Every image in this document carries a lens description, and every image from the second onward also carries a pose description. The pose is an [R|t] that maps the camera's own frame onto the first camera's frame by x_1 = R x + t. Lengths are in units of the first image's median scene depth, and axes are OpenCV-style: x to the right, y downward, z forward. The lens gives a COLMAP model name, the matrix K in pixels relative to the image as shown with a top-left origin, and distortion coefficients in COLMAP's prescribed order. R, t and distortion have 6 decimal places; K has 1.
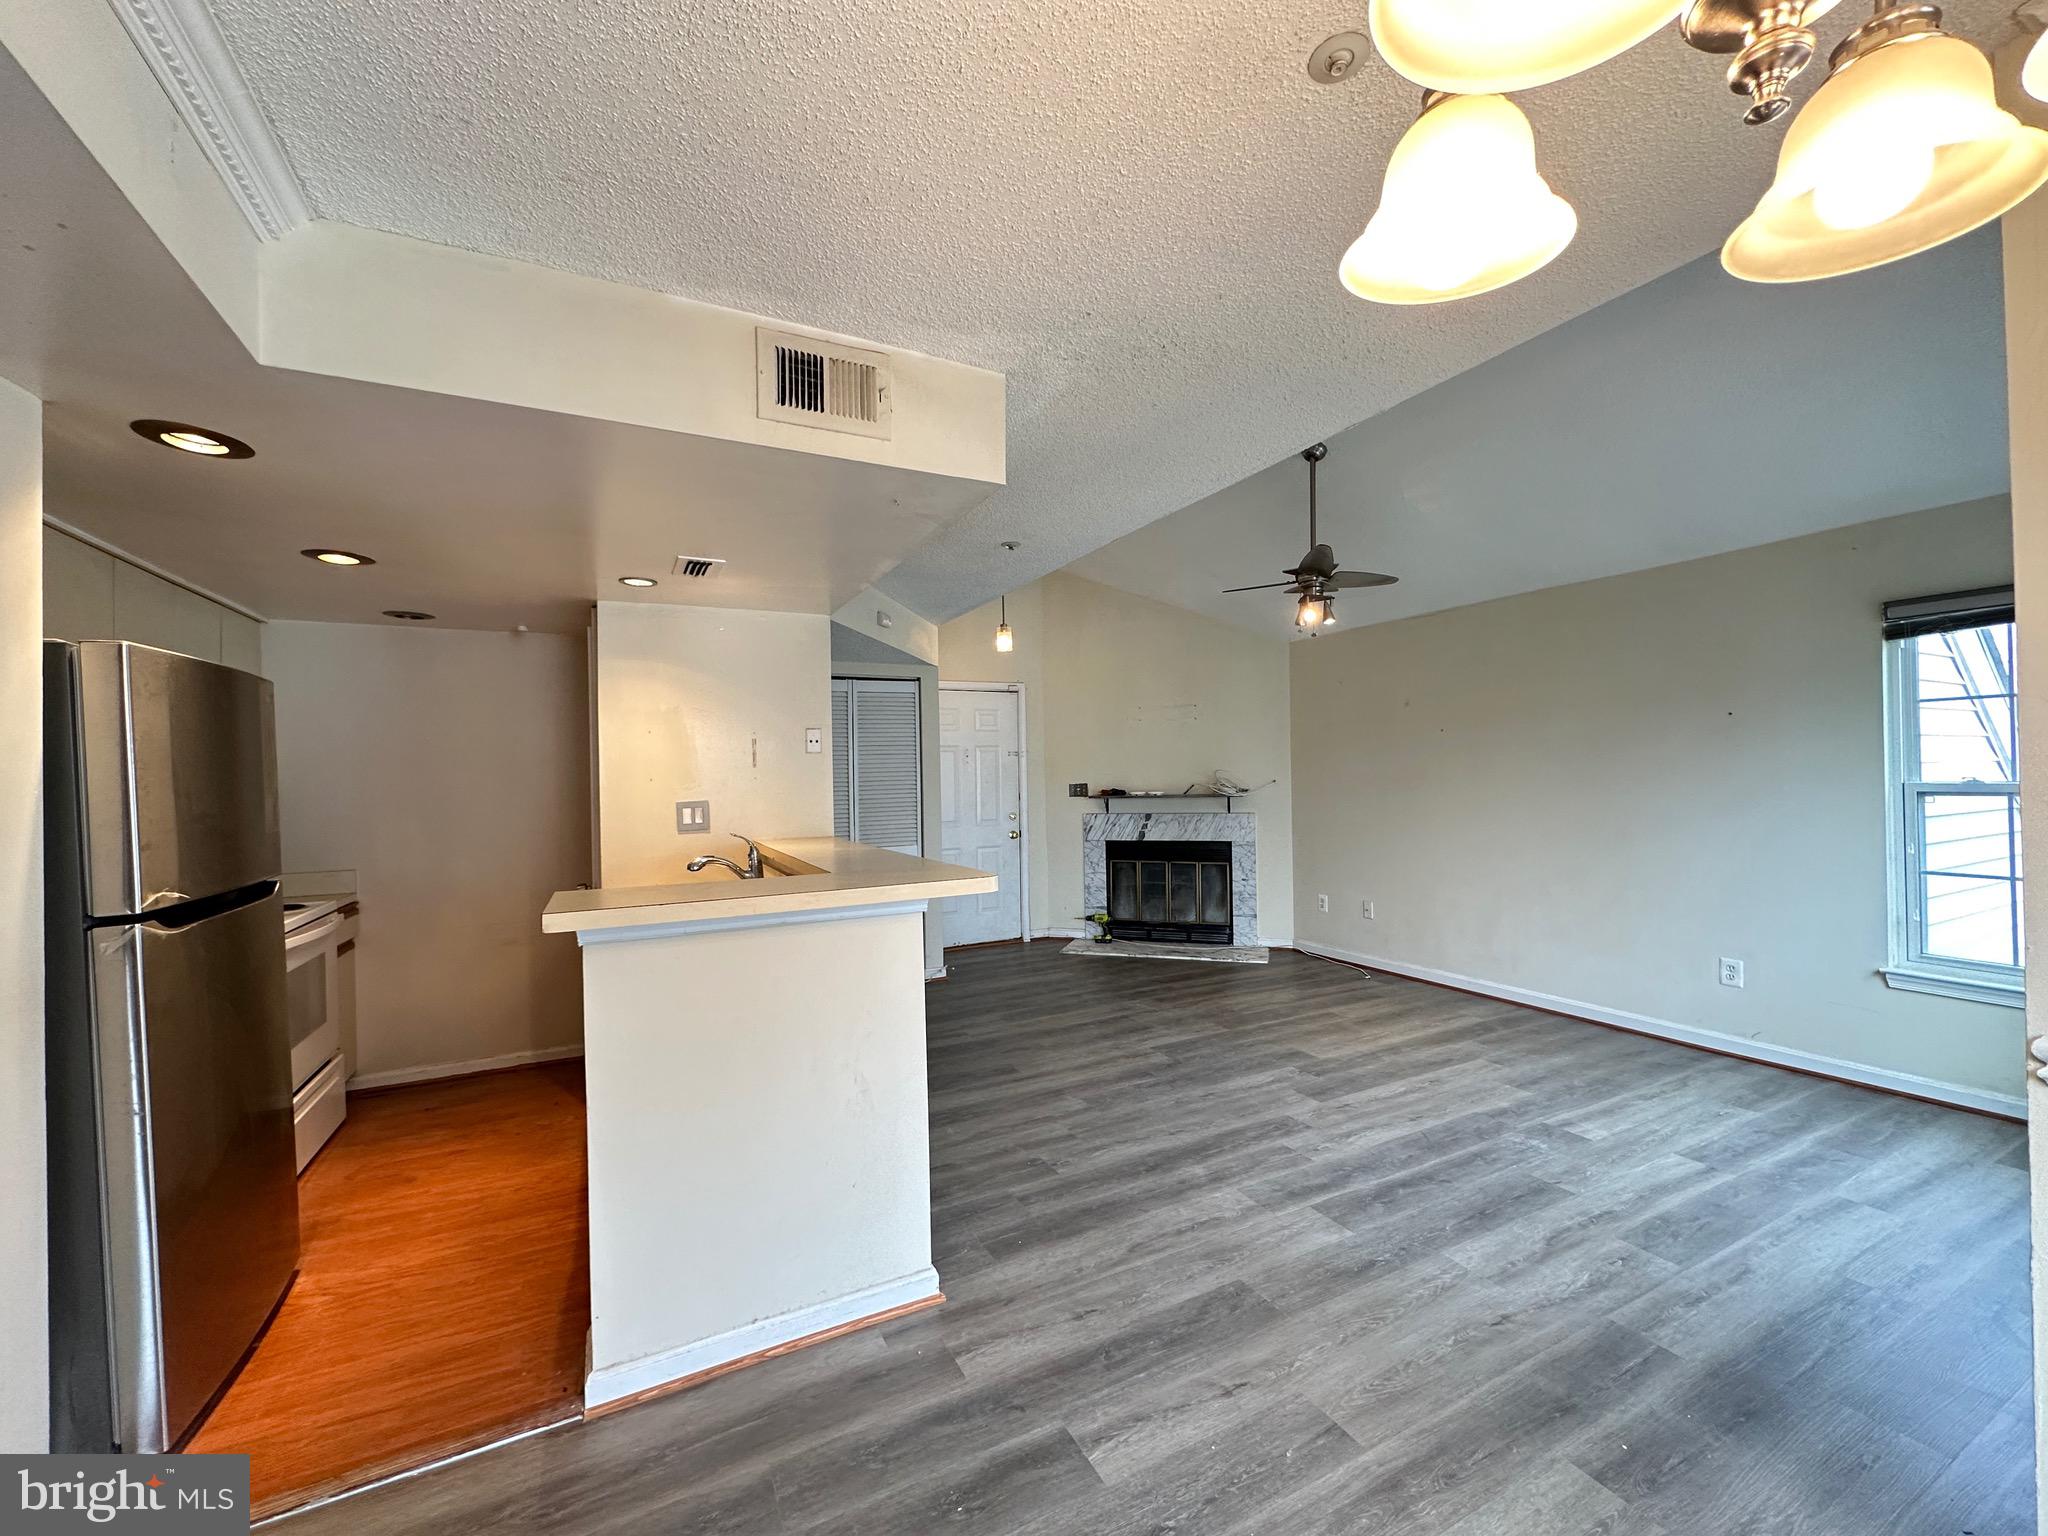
lens RADIAL K [[813.5, 0, 1025.1], [0, 813.5, 770.9], [0, 0, 1]] dist [-0.002476, 0.000374]
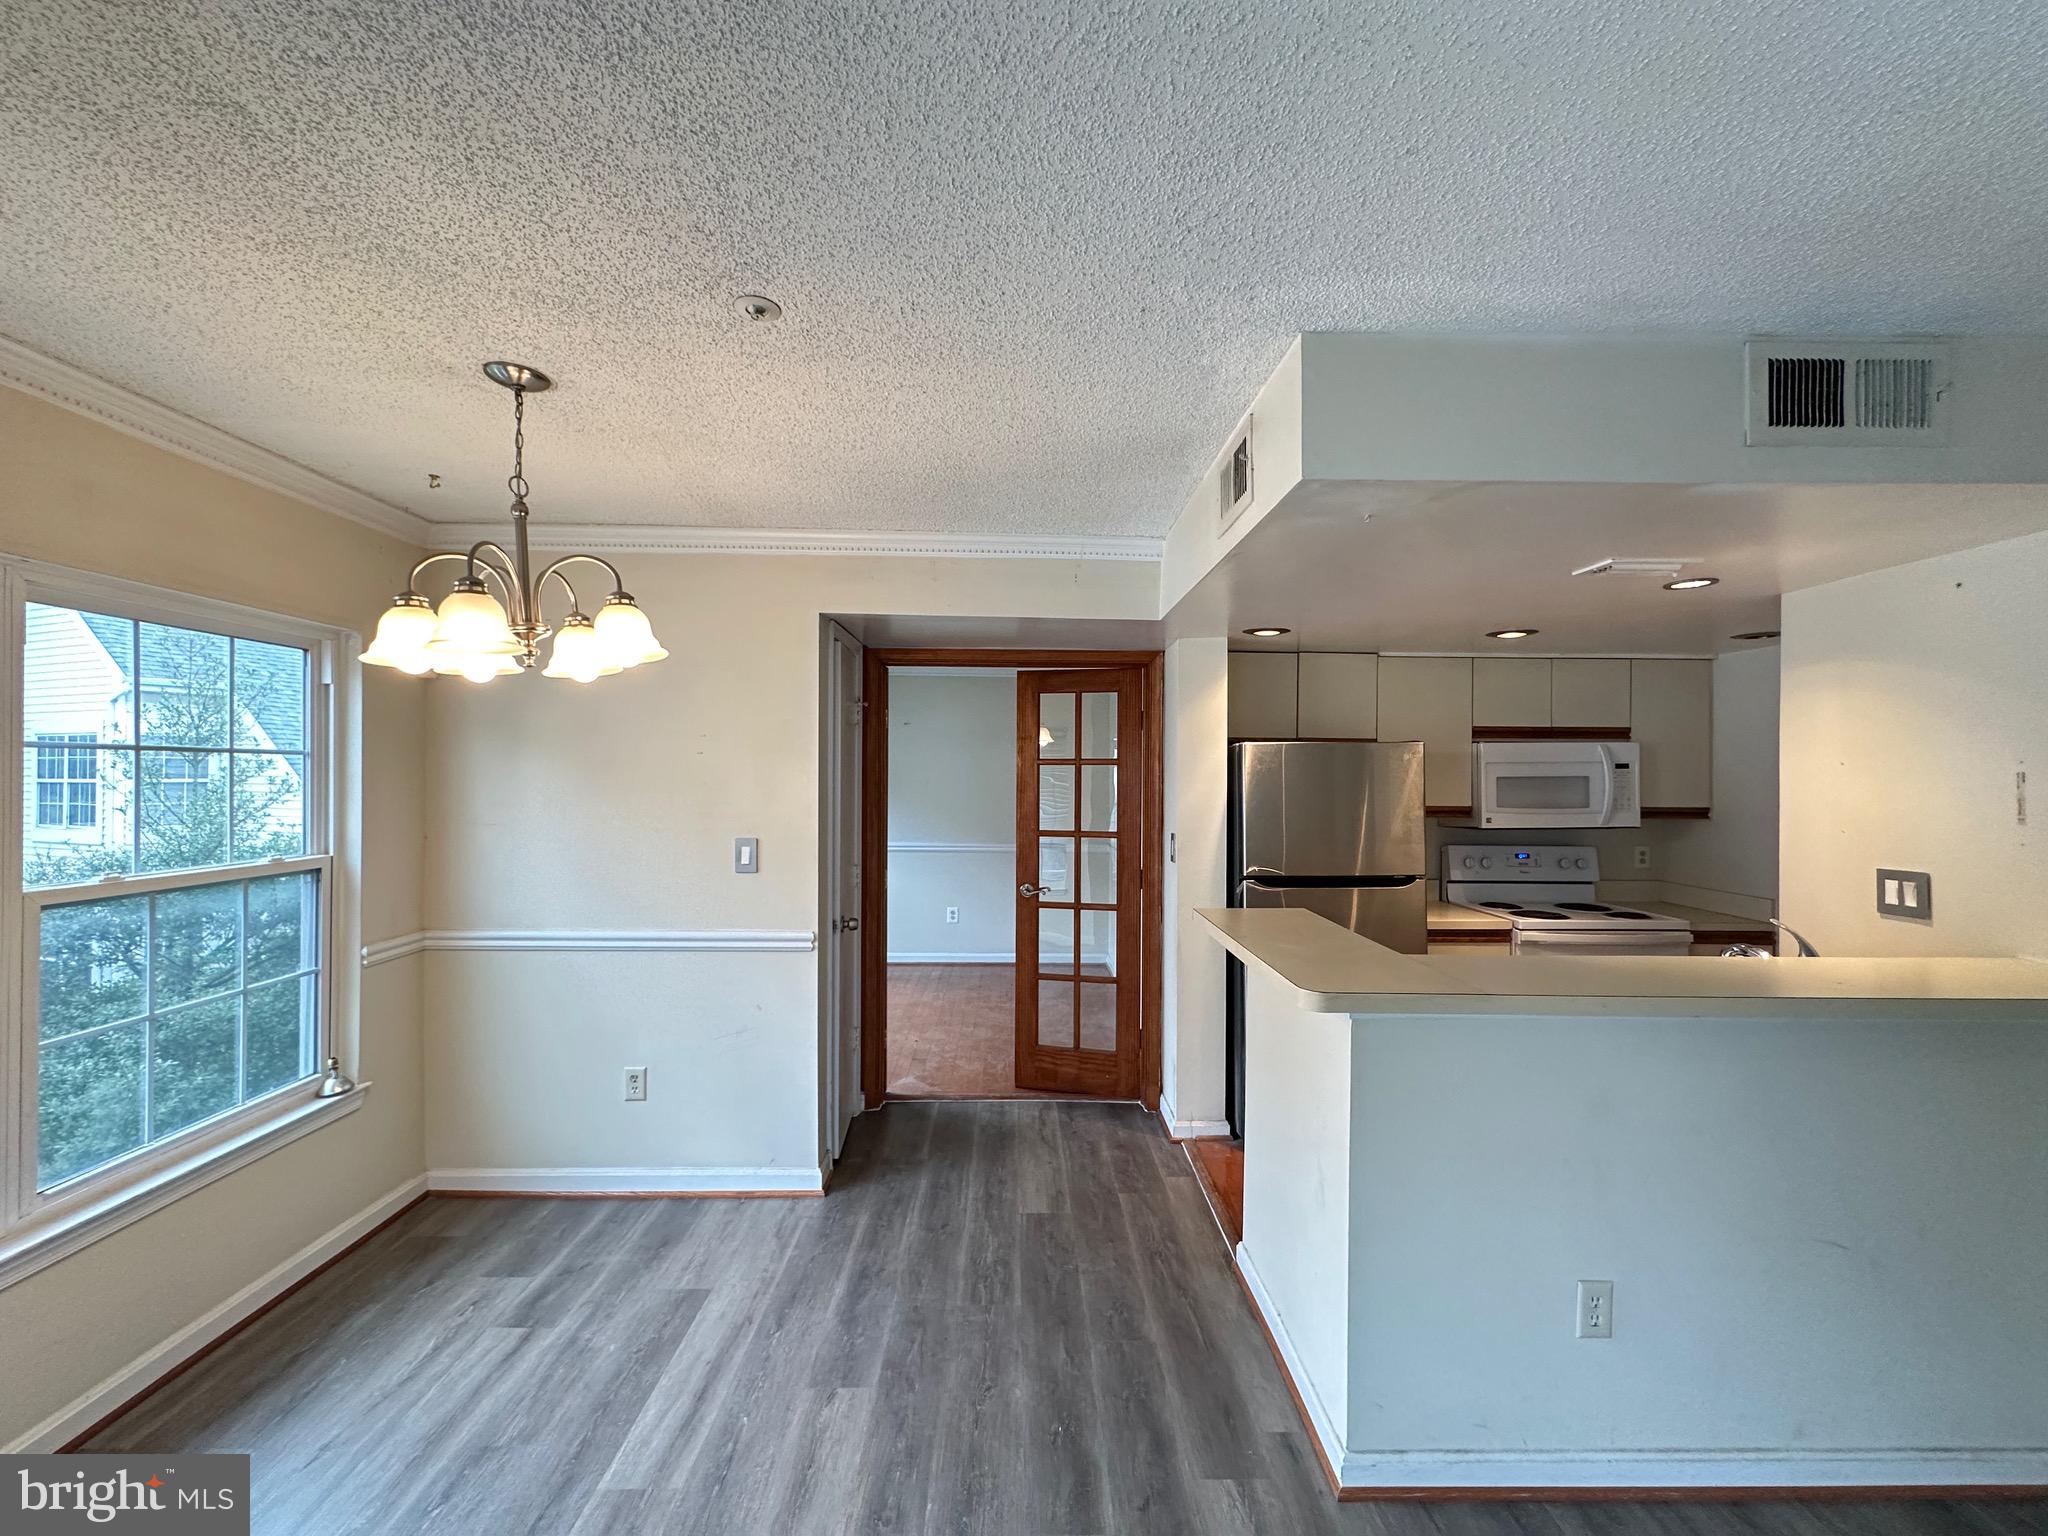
lens RADIAL K [[813.5, 0, 1025.1], [0, 813.5, 770.9], [0, 0, 1]] dist [-0.002476, 0.000374]
pose [[-0.438457, 0.015157, -0.898624, 0.566796], [0.009669, 0.999879, 0.012147, -0.067303], [0.898700, -0.003363, -0.438551, 0.806738]]
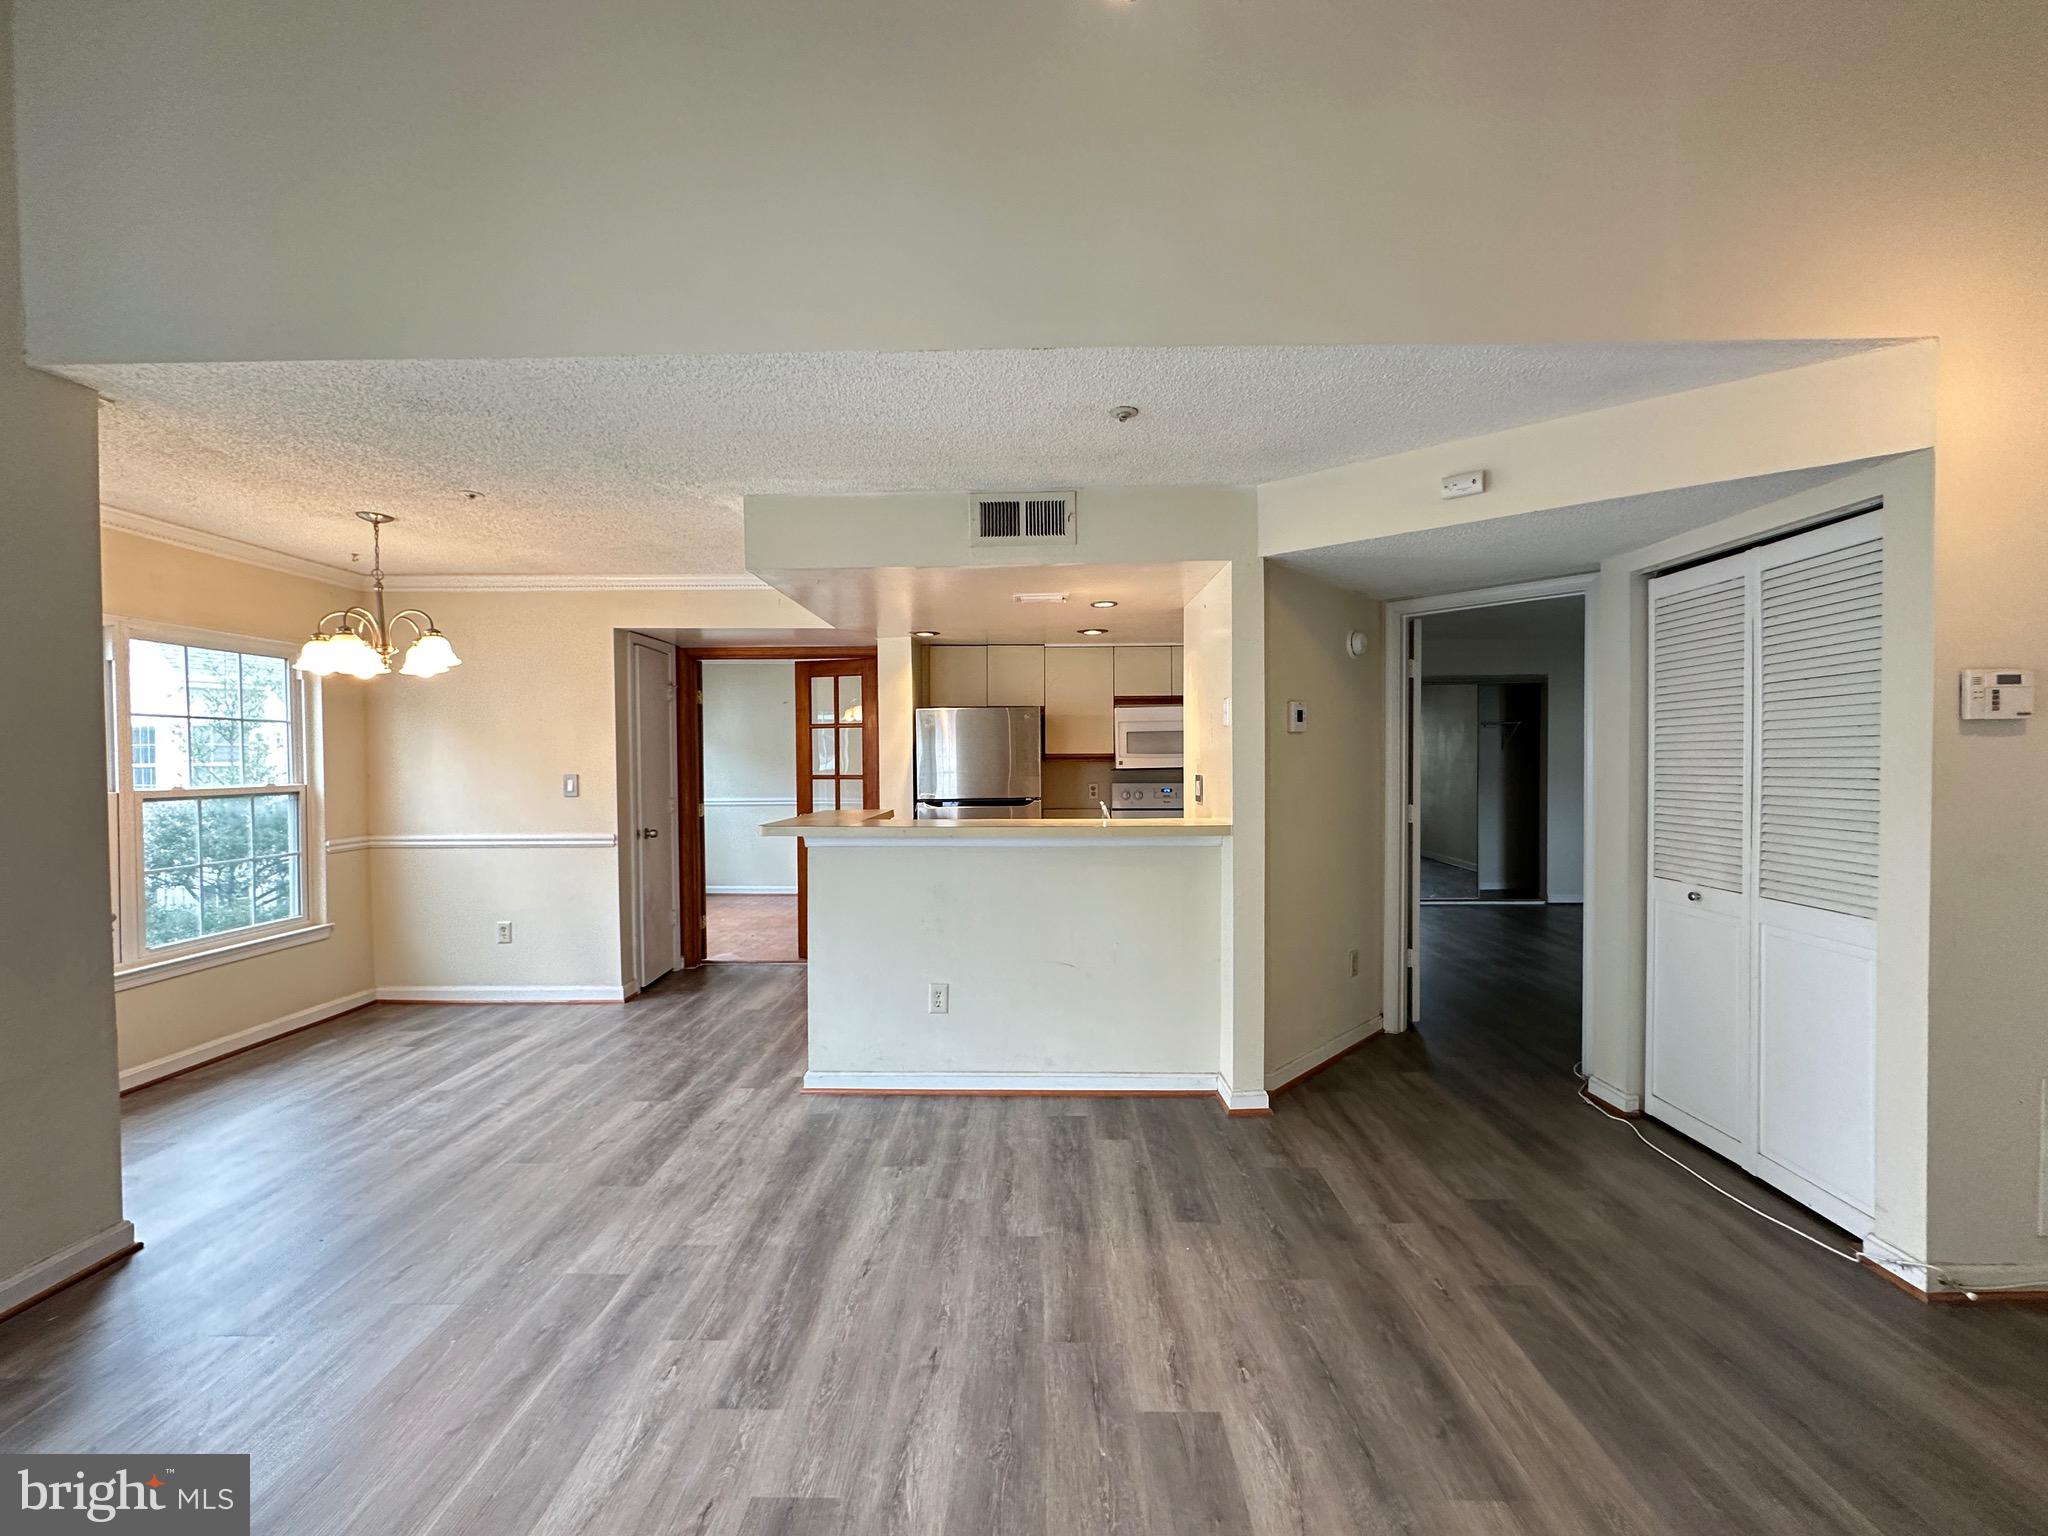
lens RADIAL K [[813.5, 0, 1025.1], [0, 813.5, 770.9], [0, 0, 1]] dist [-0.002476, 0.000374]
pose [[-0.465500, 0.039461, -0.884168, 0.799062], [0.023700, 0.999203, 0.032118, -0.009199], [0.884731, -0.006004, -0.466064, 1.589512]]
